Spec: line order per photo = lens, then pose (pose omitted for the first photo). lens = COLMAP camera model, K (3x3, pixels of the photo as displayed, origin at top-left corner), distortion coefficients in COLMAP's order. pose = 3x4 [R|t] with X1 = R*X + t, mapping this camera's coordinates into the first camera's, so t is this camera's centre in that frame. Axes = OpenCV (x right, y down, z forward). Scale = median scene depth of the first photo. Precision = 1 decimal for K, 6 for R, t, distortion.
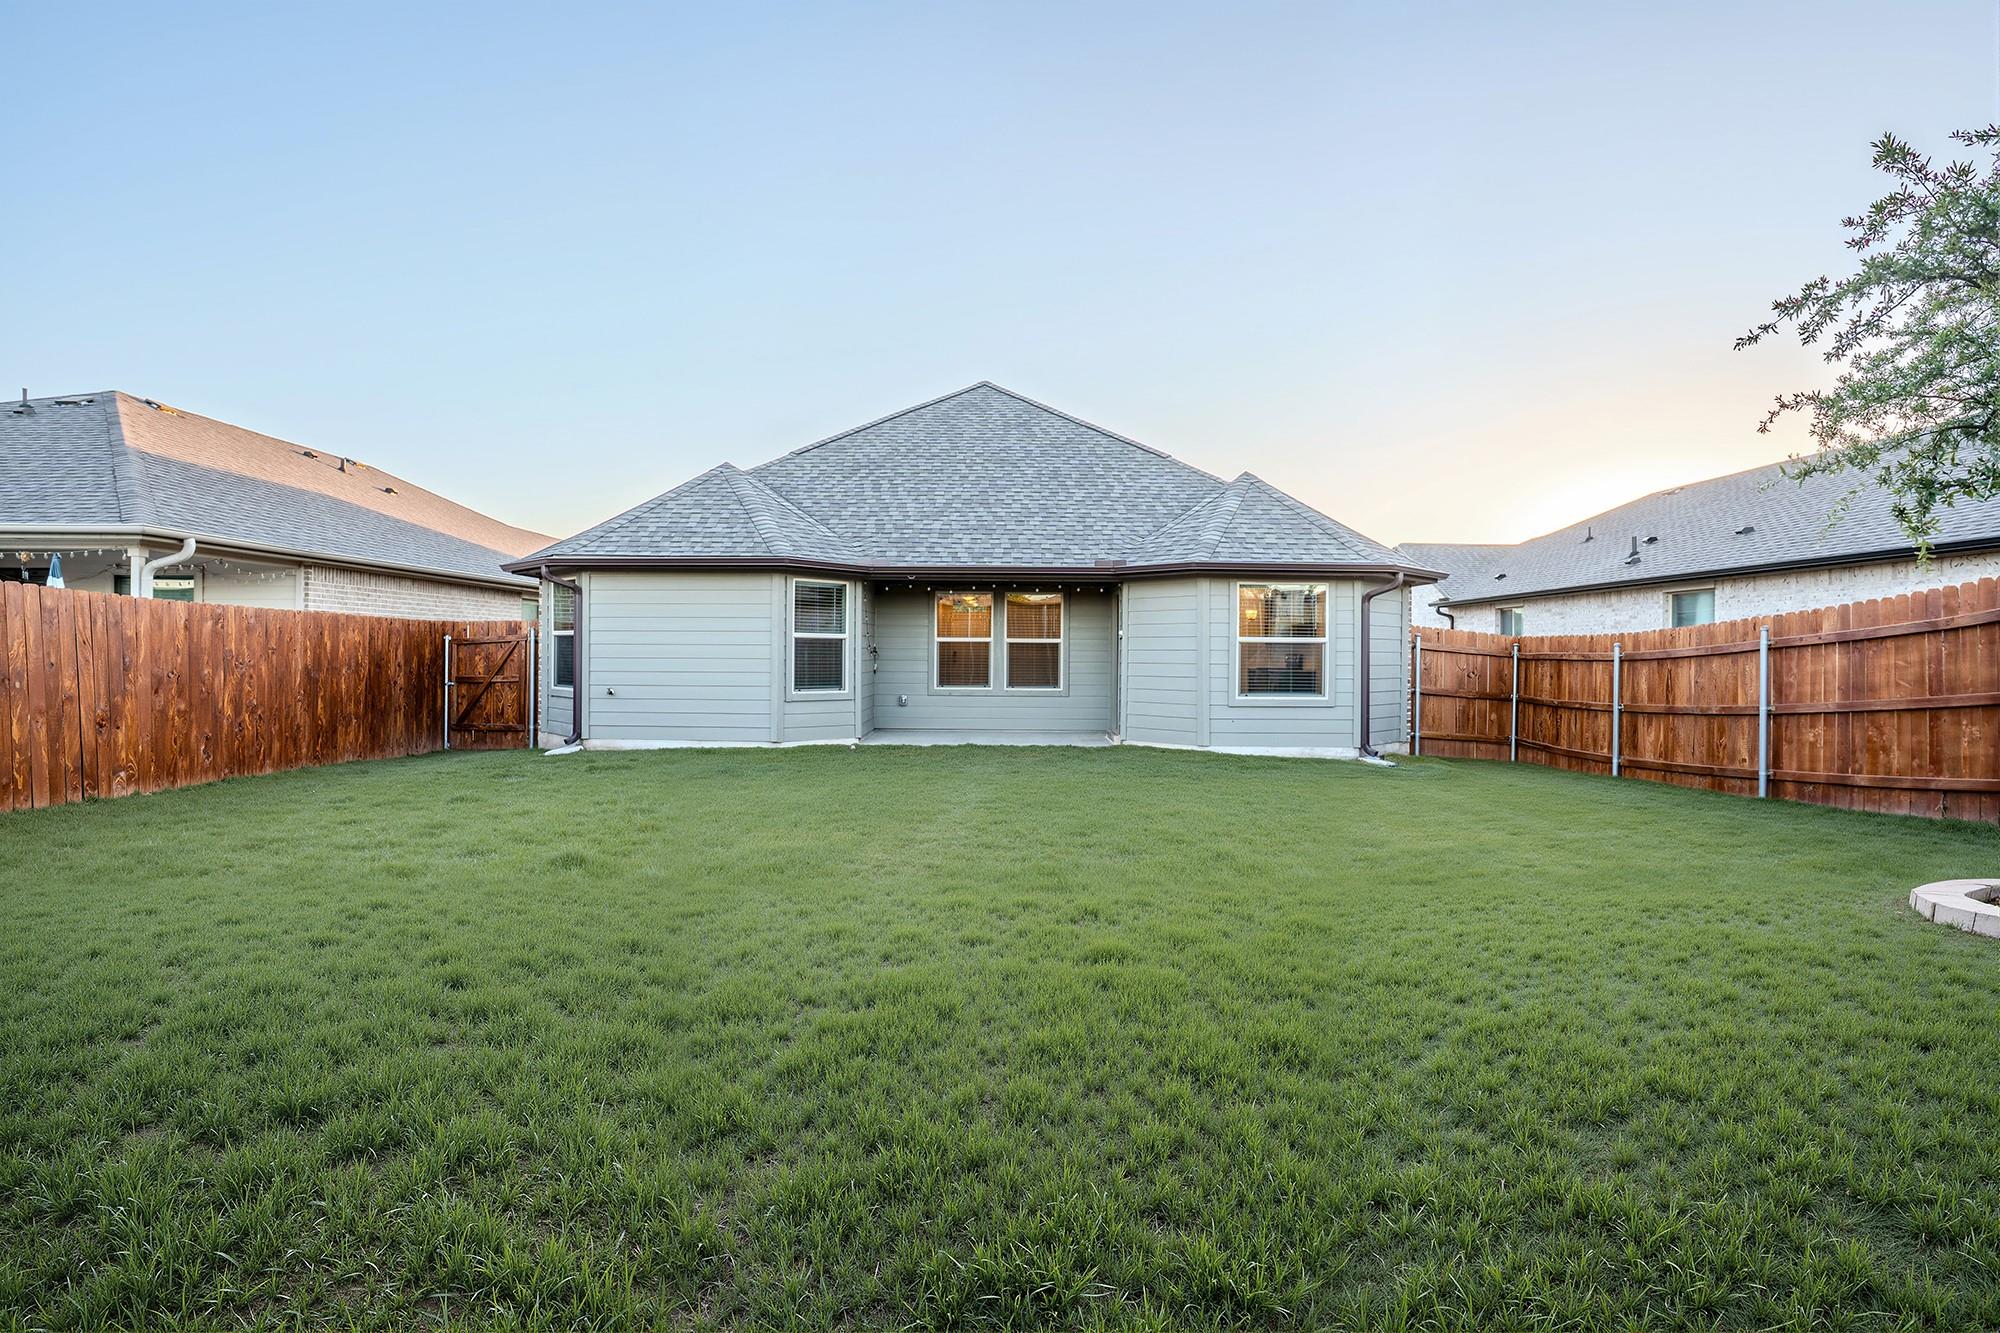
lens RADIAL K [[977.8, 0, 1004.3], [0, 977.8, 654.7], [0, 0, 1]] dist [-0.077136, 0.033572]
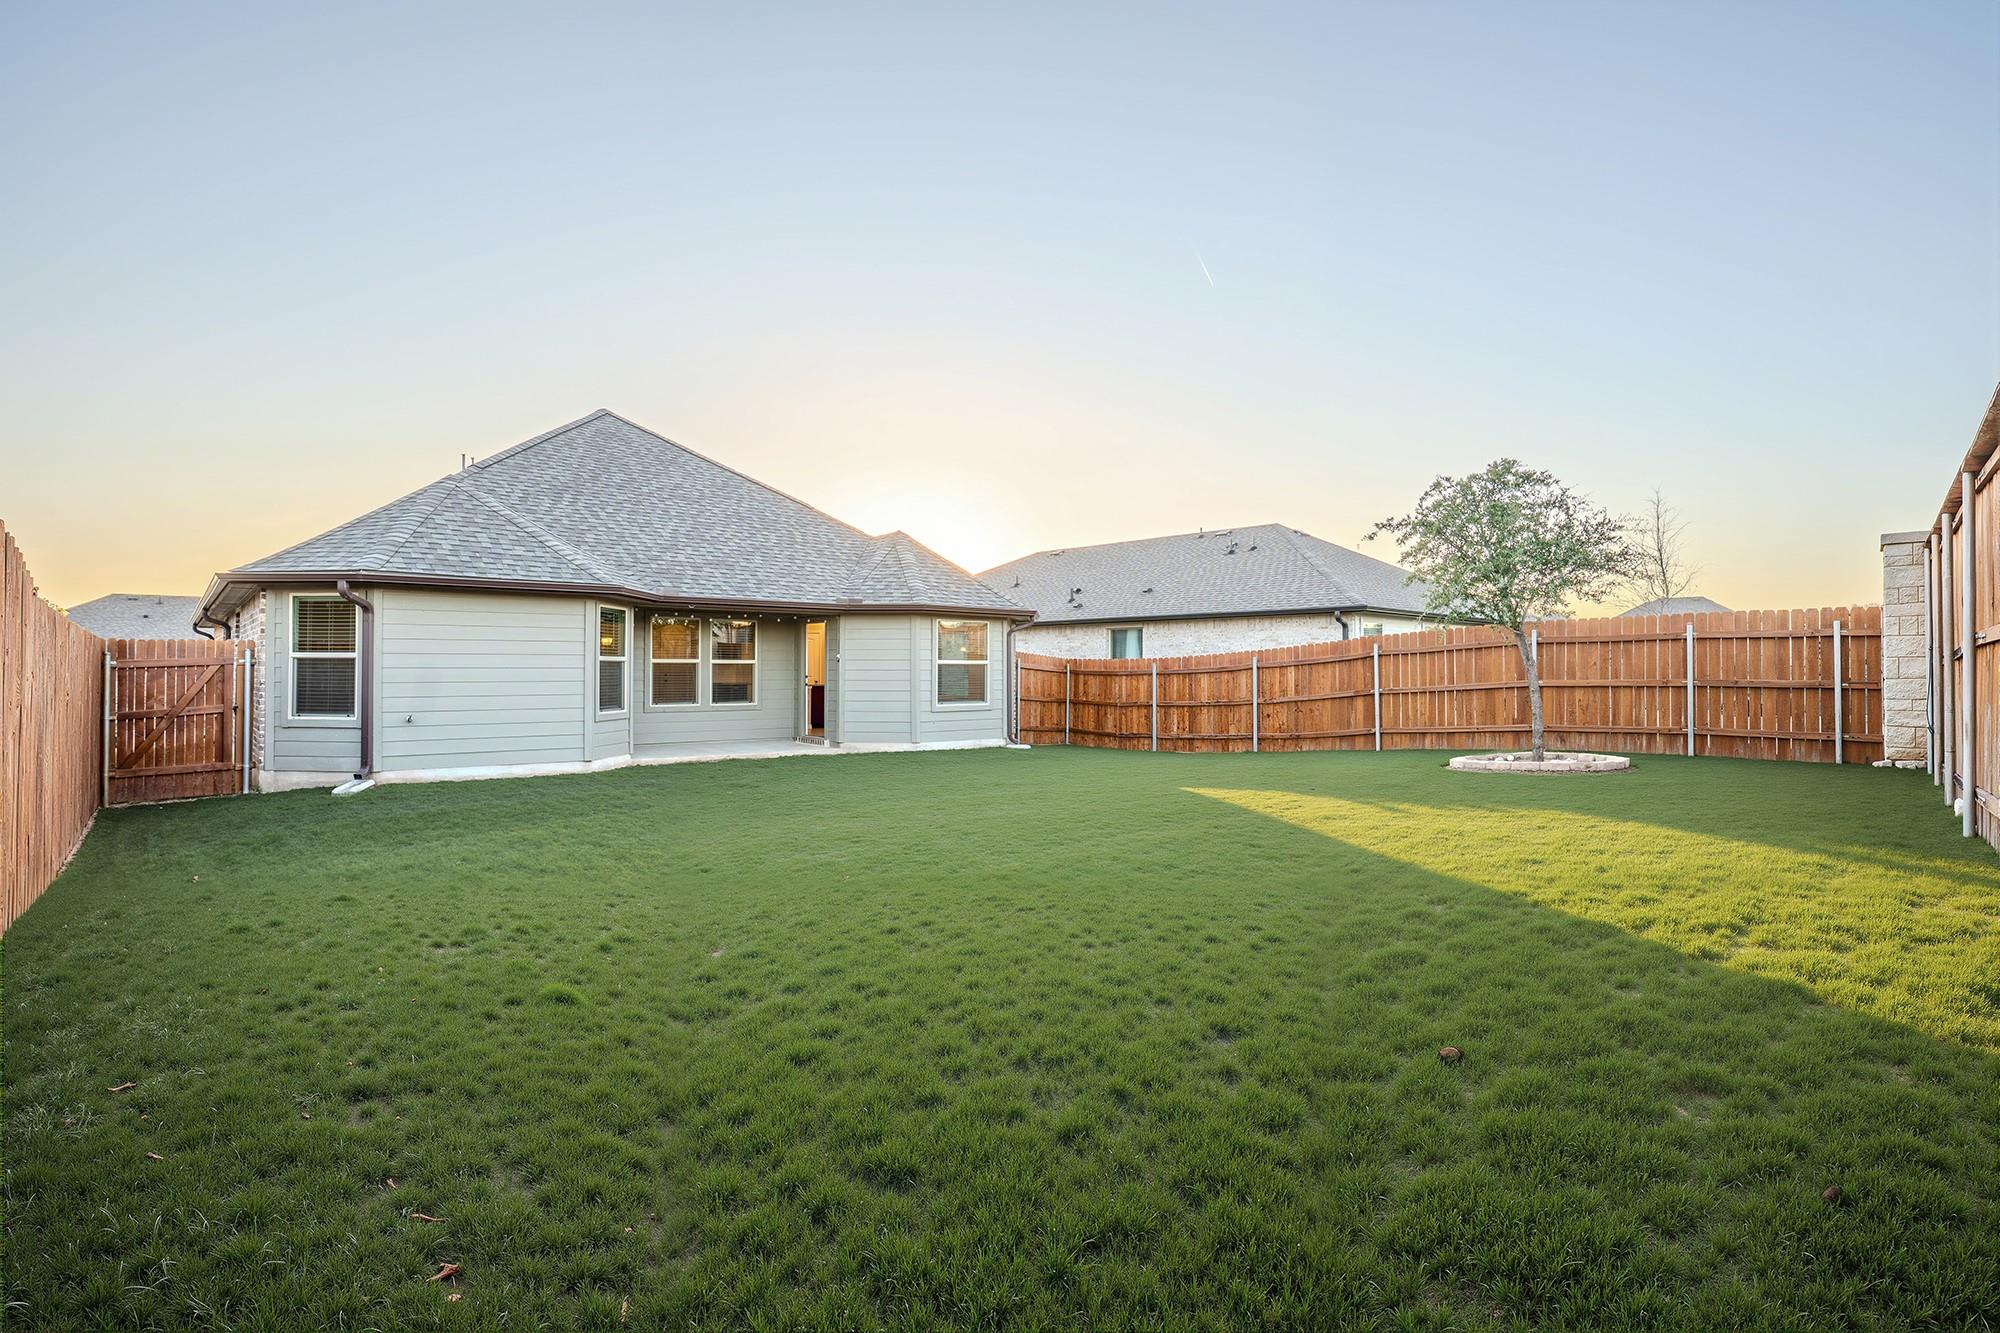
lens RADIAL K [[977.8, 0, 1004.3], [0, 977.8, 654.7], [0, 0, 1]] dist [-0.077136, 0.033572]
pose [[0.742717, 0.003660, 0.669595, -0.577500], [0.005017, 0.999927, -0.011030, -0.010207], [-0.669586, 0.011551, 0.742645, -0.062929]]
